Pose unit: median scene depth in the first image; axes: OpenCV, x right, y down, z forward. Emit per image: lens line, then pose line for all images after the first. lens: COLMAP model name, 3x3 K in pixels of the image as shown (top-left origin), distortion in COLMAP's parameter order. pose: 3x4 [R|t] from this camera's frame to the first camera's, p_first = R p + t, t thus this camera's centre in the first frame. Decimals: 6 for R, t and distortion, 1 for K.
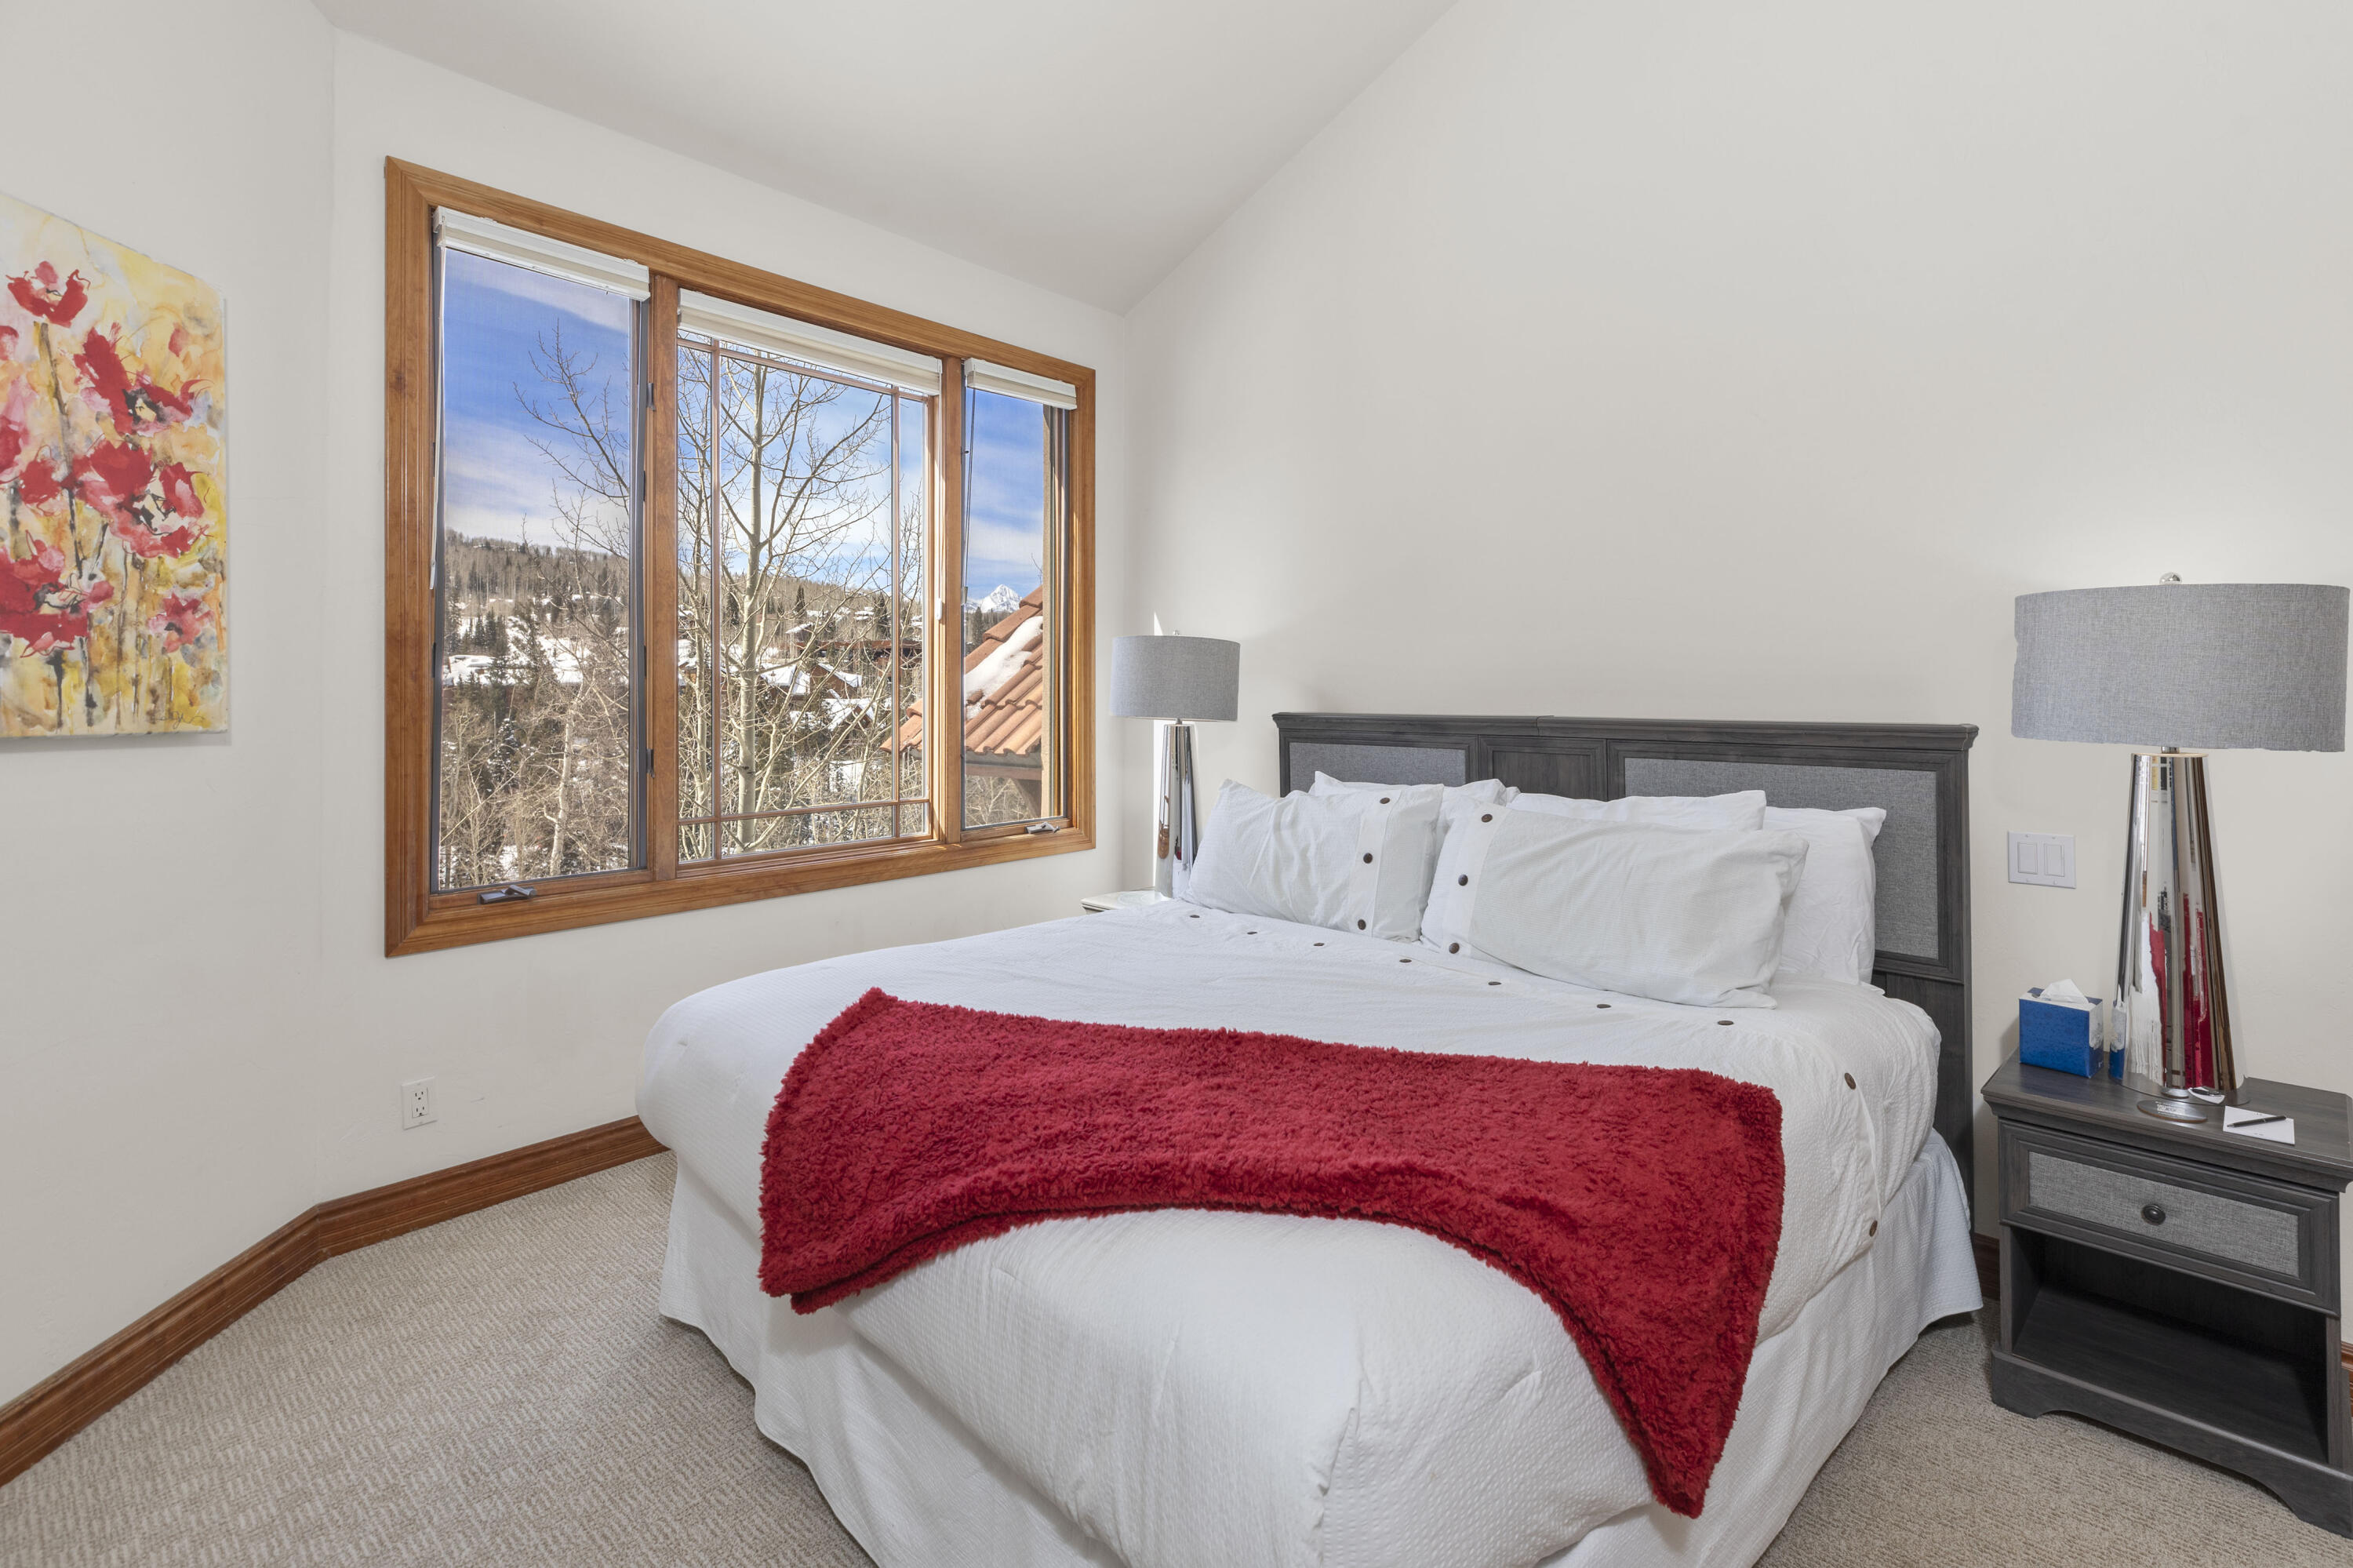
lens RADIAL K [[1070.0, 0, 1187.8], [0, 1070.0, 688.0], [0, 0, 1]] dist [0.005170, -0.000384]
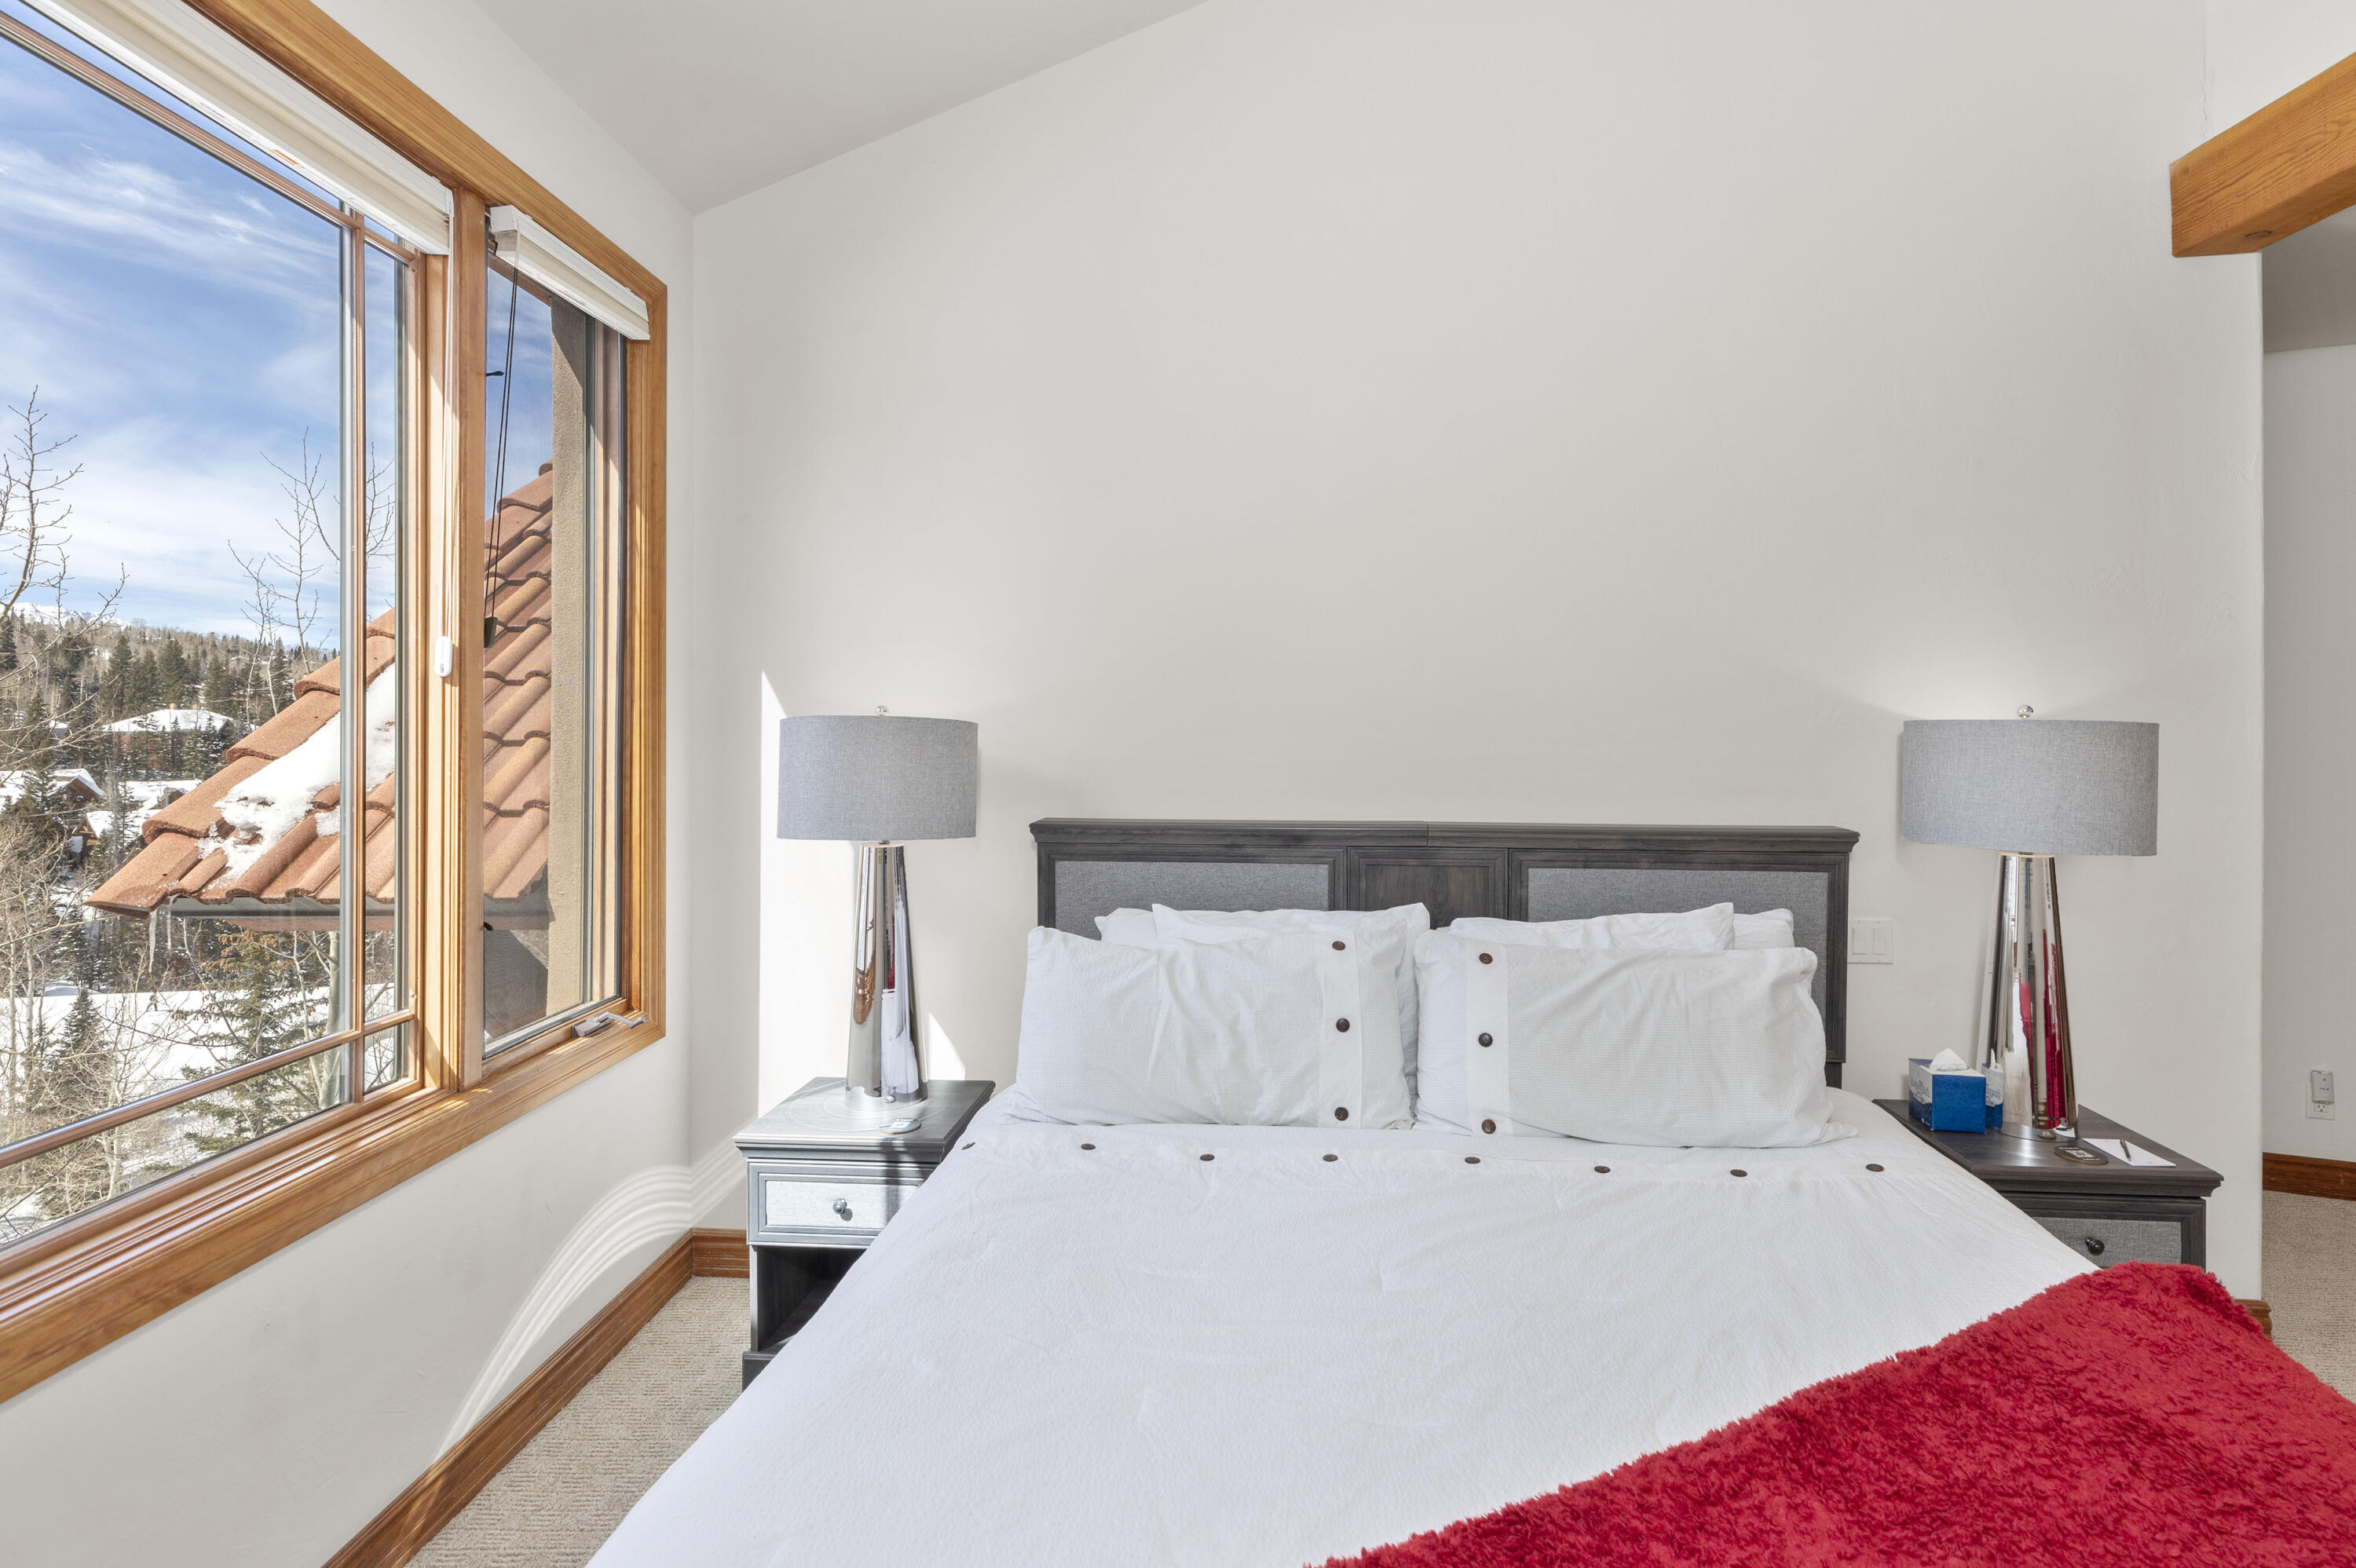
lens RADIAL K [[1071.2, 0, 1197.9], [0, 1071.2, 733.8], [0, 0, 1]] dist [0.005170, -0.000384]
pose [[0.756739, 0.001334, 0.653716, -0.500782], [-0.004162, 0.999987, 0.002778, -0.063368], [-0.653704, -0.004823, 0.756735, 0.584056]]
